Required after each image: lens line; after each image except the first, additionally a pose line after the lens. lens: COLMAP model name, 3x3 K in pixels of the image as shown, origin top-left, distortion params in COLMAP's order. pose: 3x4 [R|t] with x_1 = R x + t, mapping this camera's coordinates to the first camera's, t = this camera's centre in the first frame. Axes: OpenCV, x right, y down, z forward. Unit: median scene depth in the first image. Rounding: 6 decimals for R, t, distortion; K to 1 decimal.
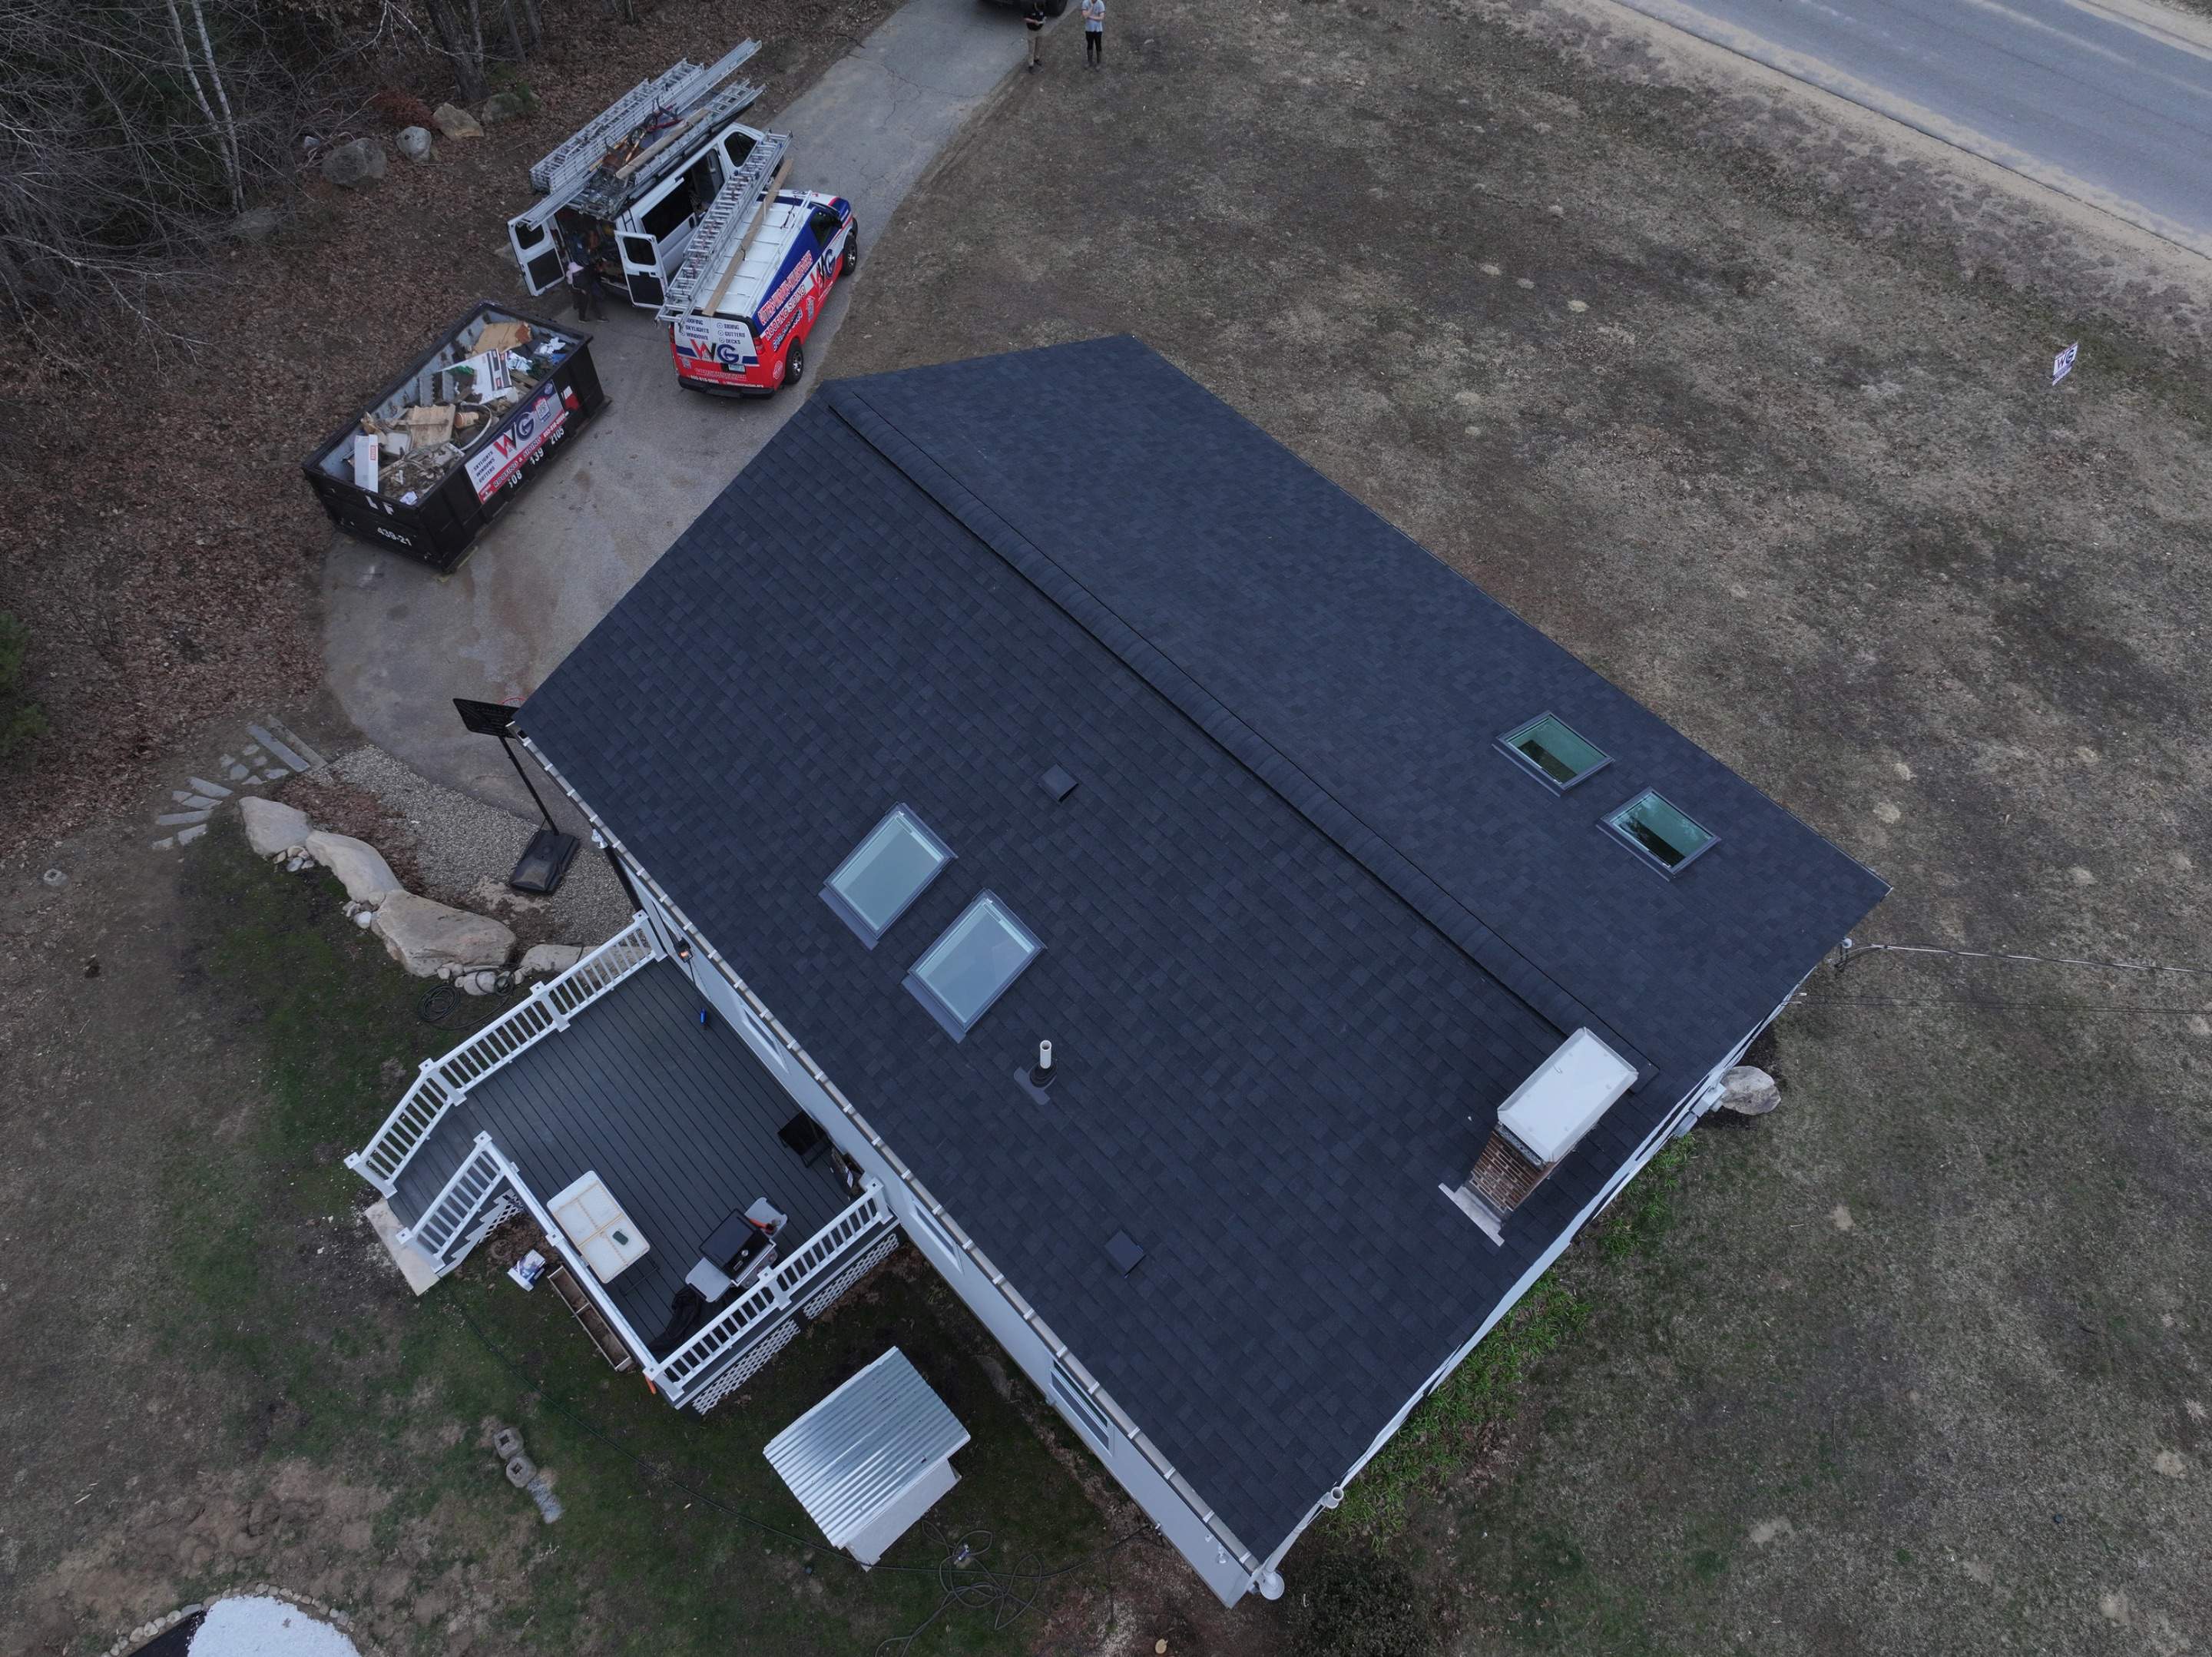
lens RADIAL K [[1554.6, 0, 1114.5], [0, 1554.6, 815.3], [0, 0, 1]] dist [-0.001849, 0.018893]
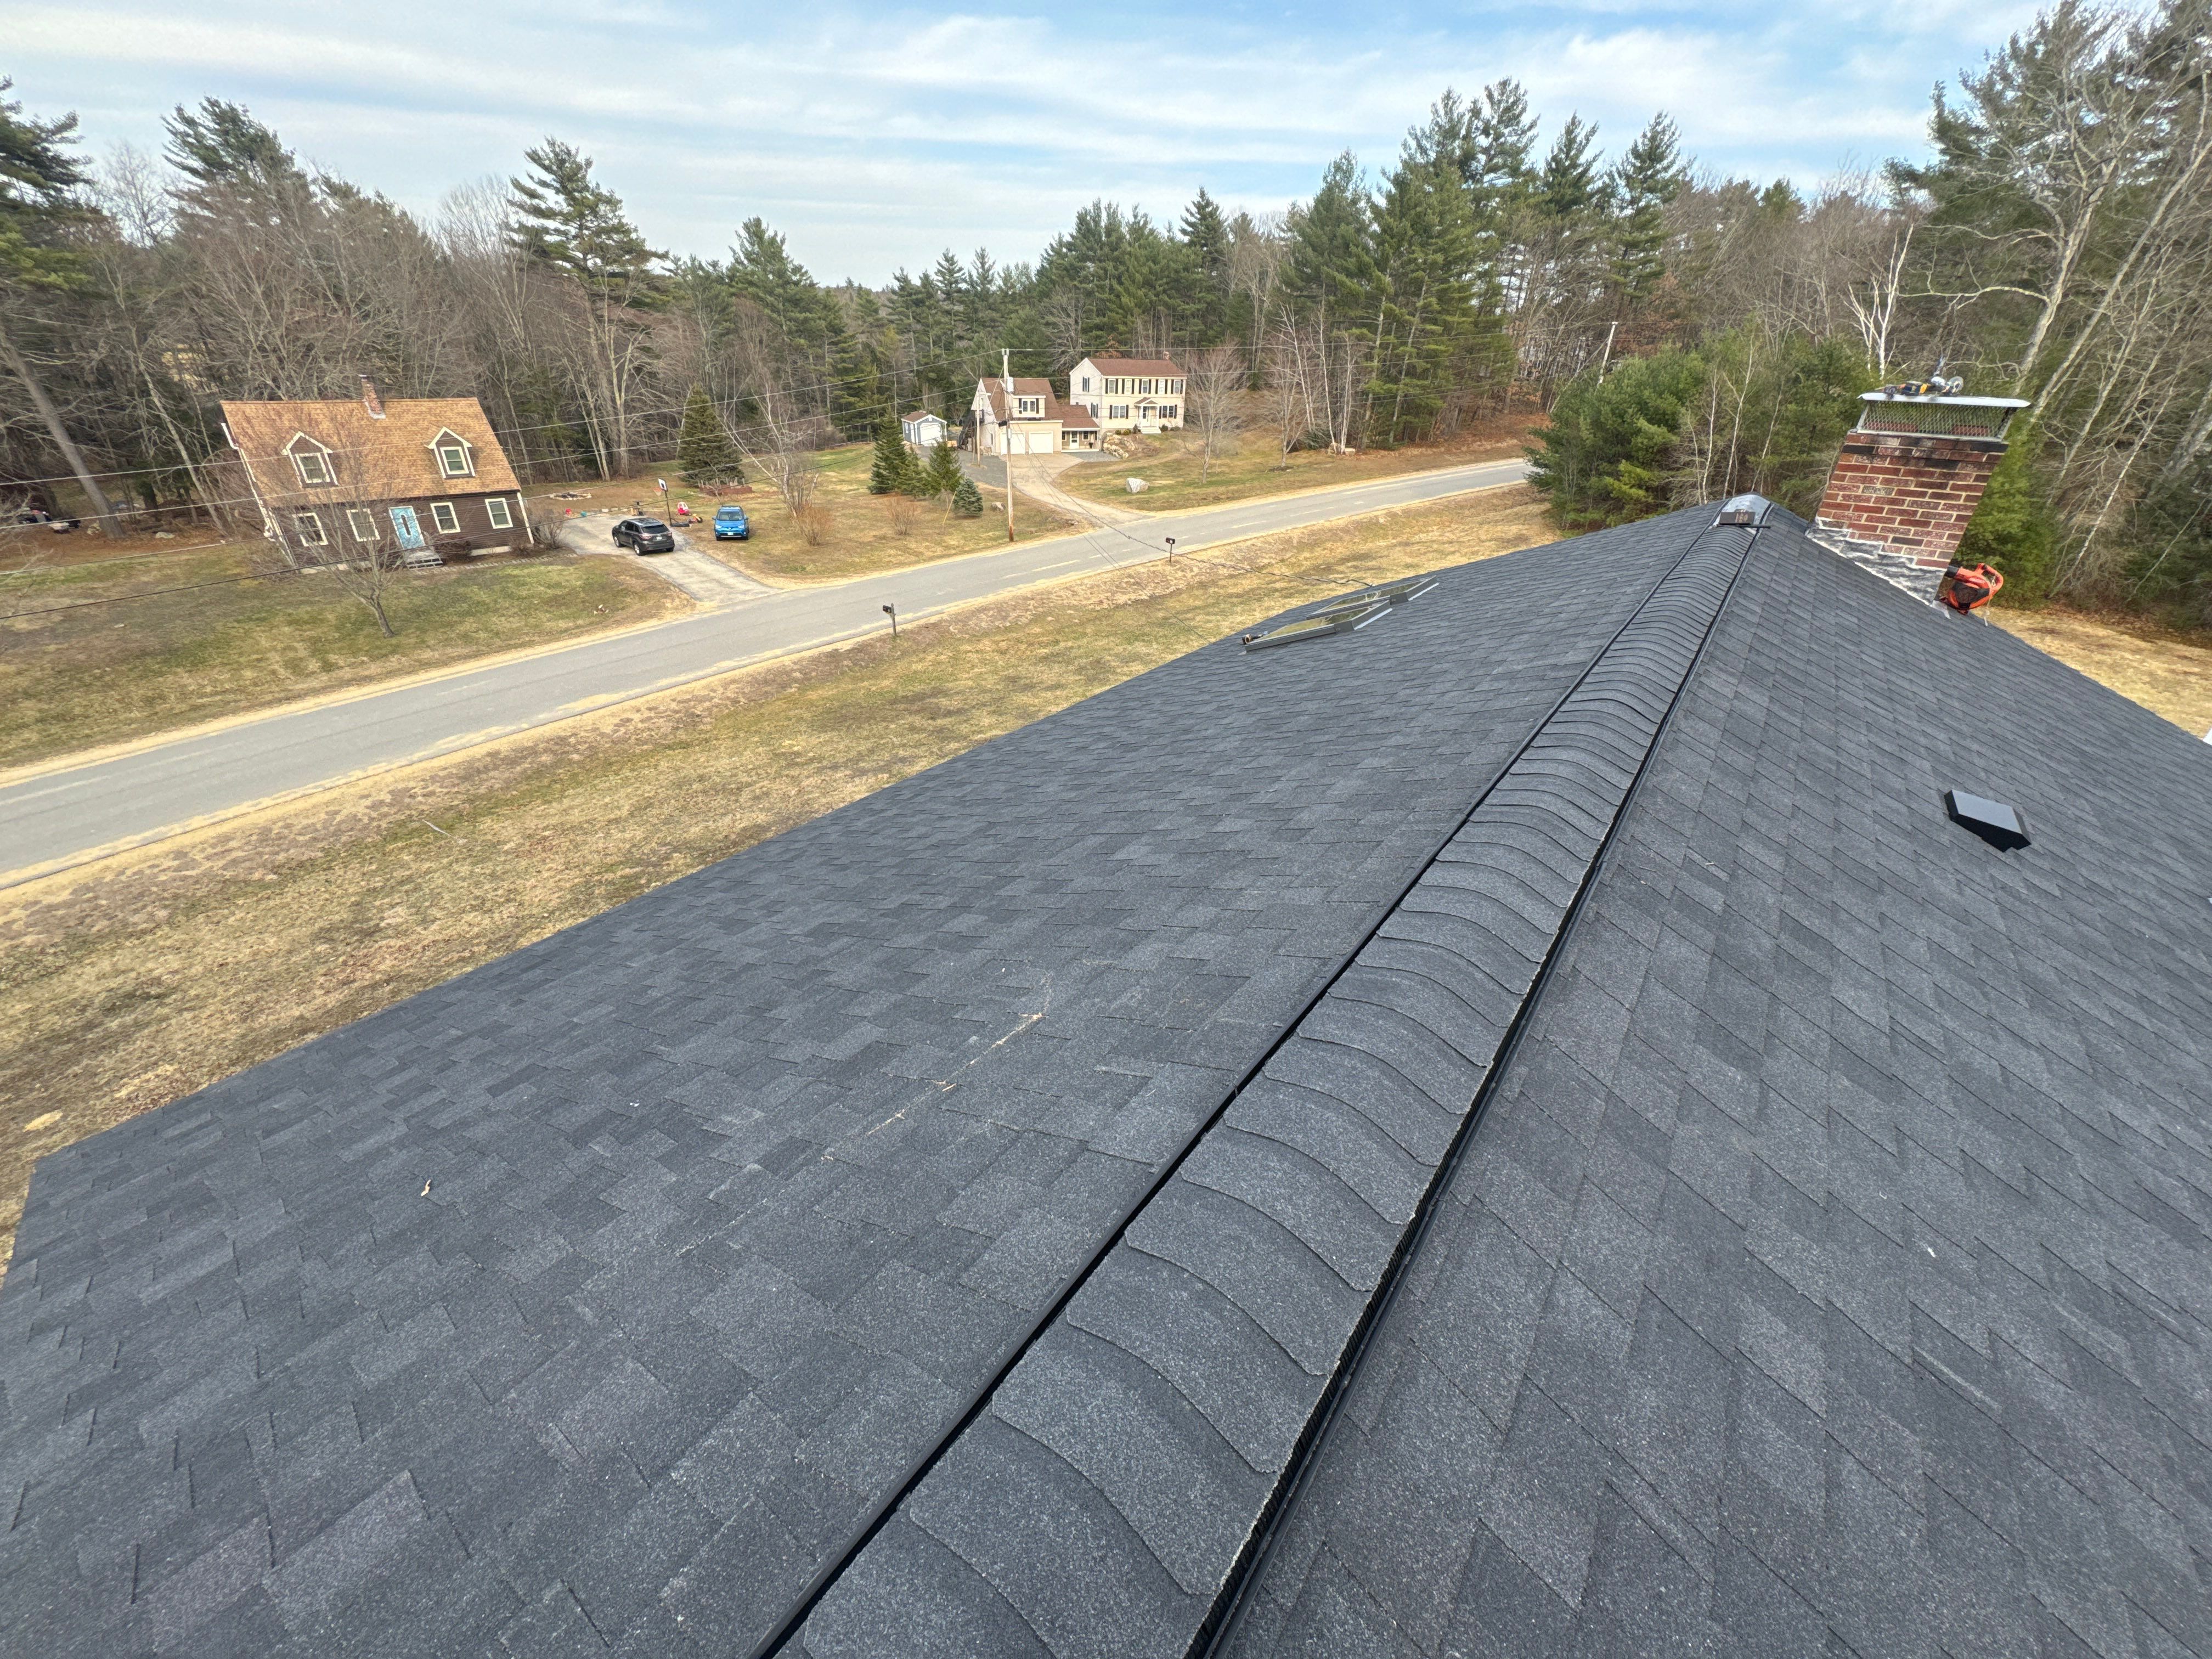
lens RADIAL K [[879.2, 0, 1106.5], [0, 879.2, 829.0], [0, 0, 1]] dist [-0.002796, 0.001027]
pose [[-0.187489, -0.481204, 0.856324, -0.154572], [0.810983, 0.416046, 0.411355, -0.245834], [-0.554216, 0.771589, 0.312244, 0.807011]]
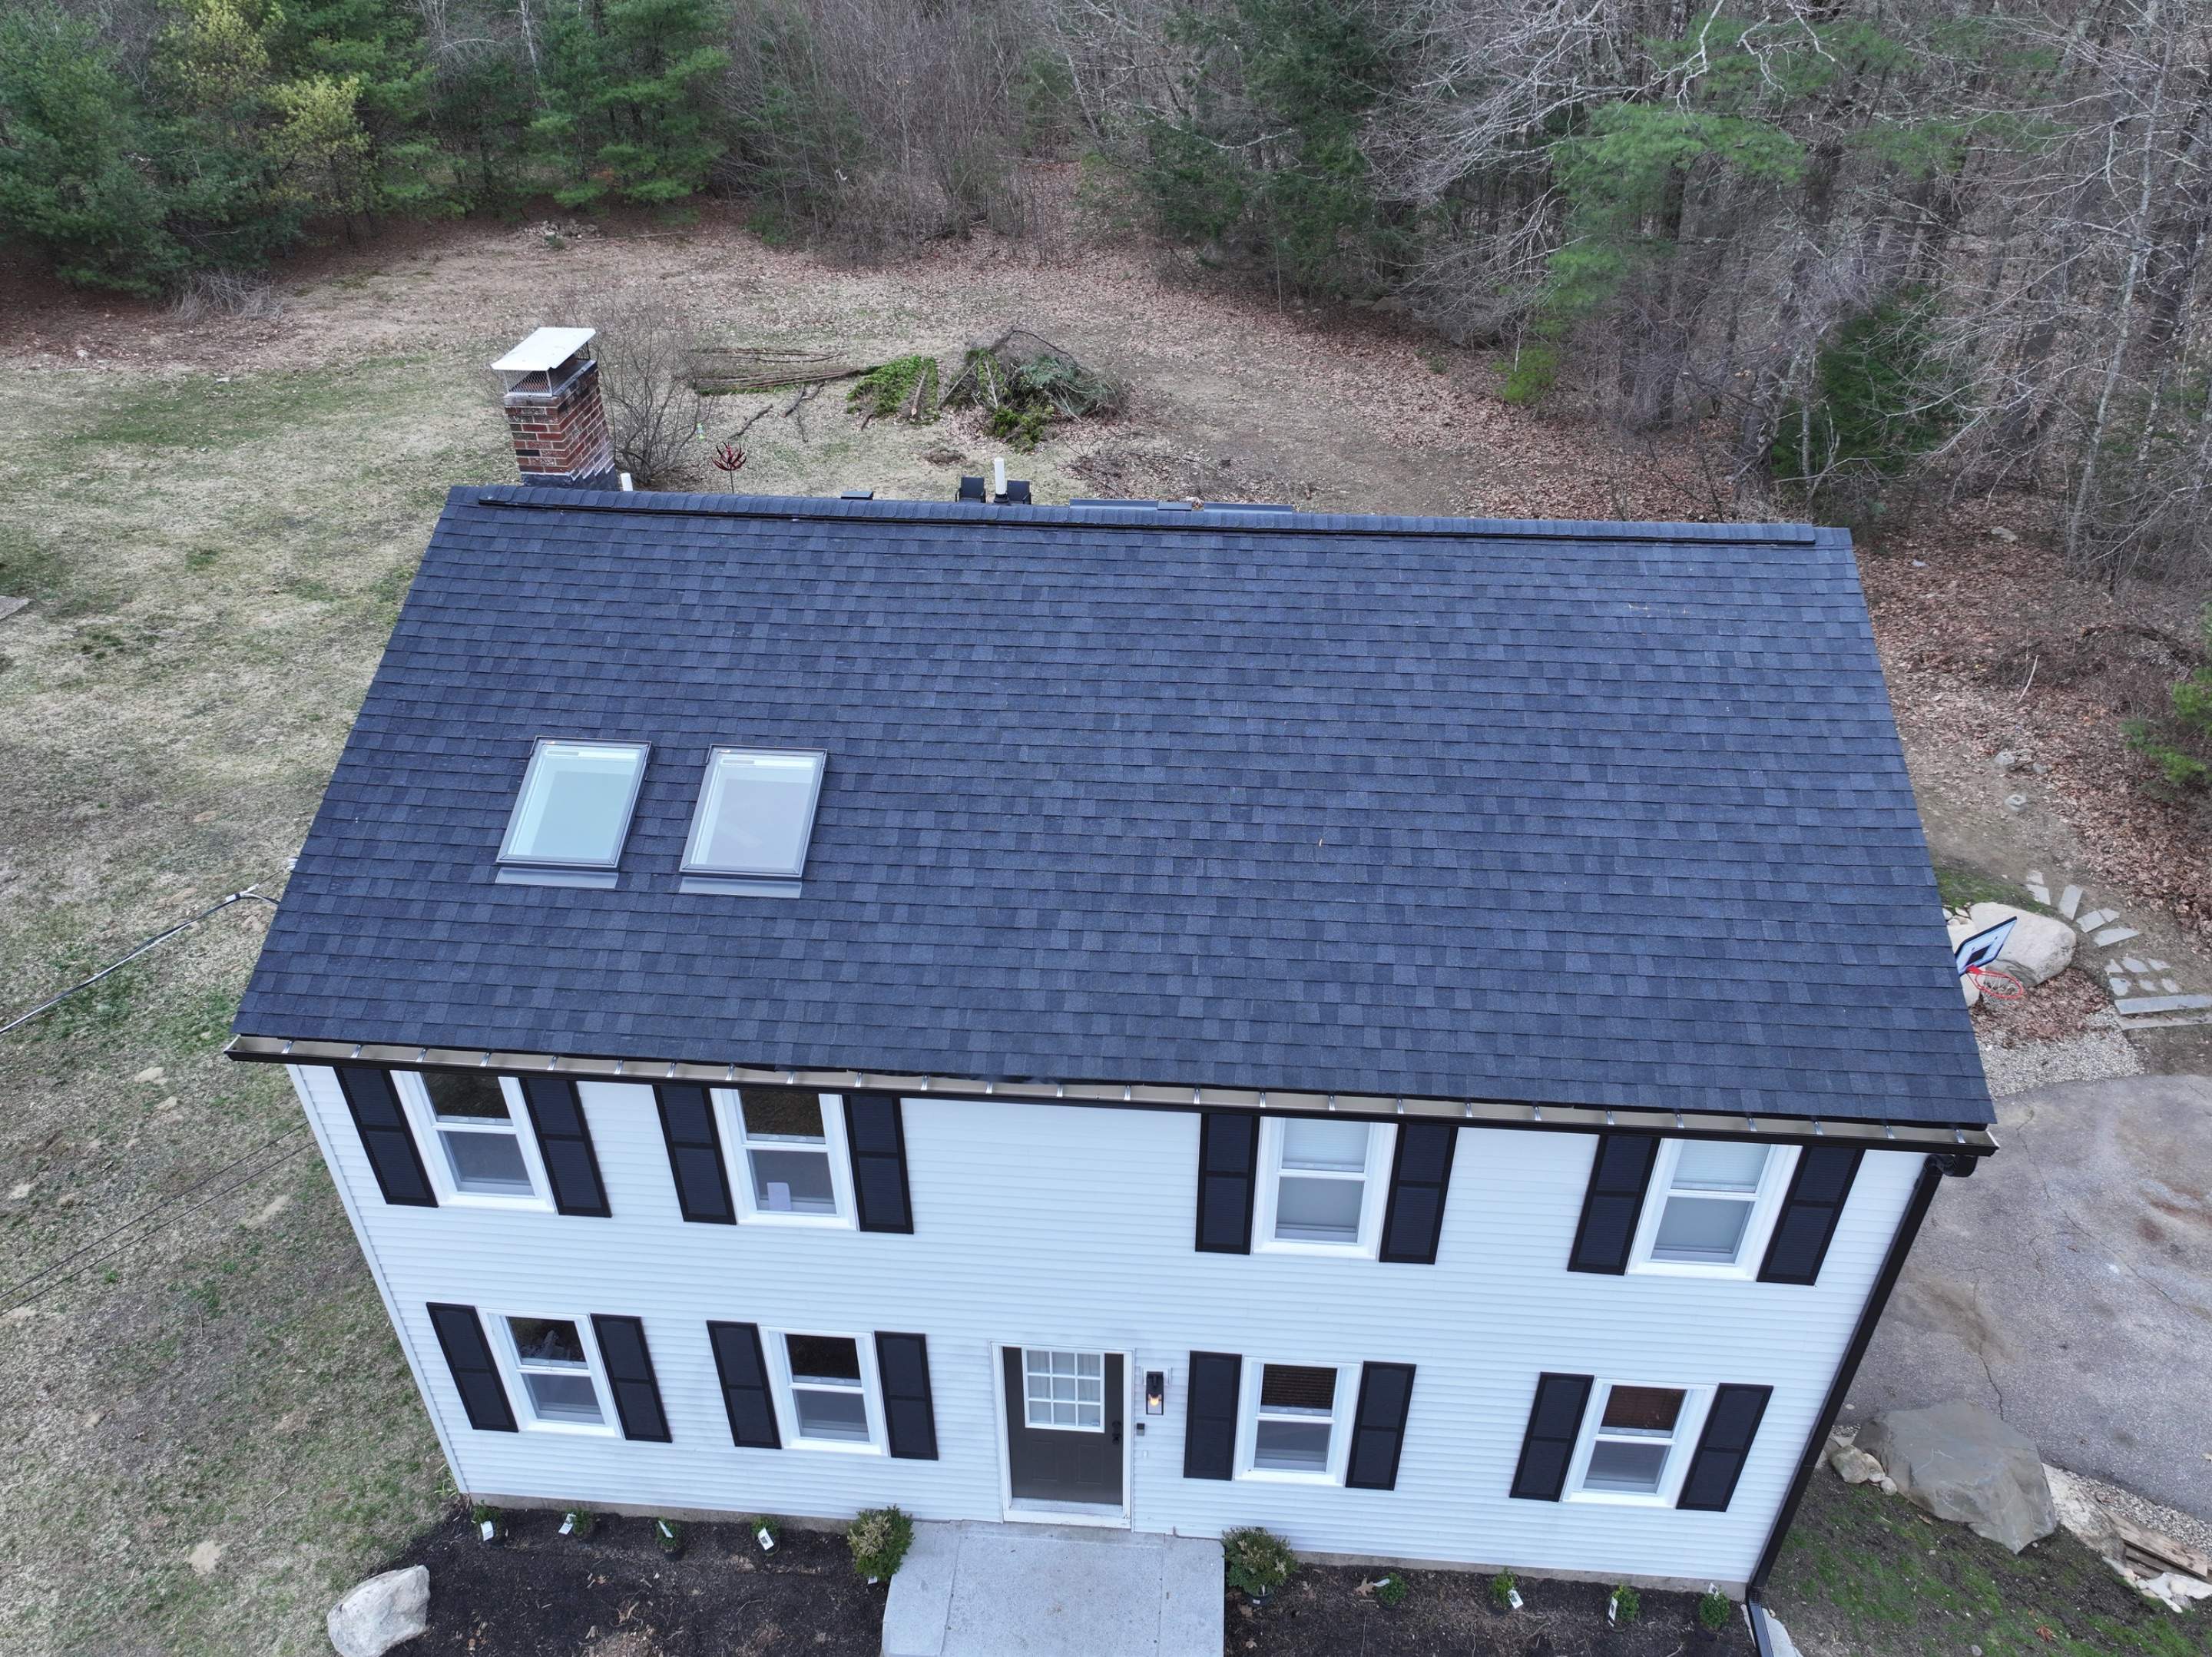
lens RADIAL K [[1554.6, 0, 1114.6], [0, 1554.6, 817.6], [0, 0, 1]] dist [-0.001849, 0.018893]
pose [[-0.730028, 0.382266, -0.566508, 0.455972], [-0.576856, 0.099826, 0.810723, -0.570078], [0.366464, 0.918644, 0.147637, 0.774529]]
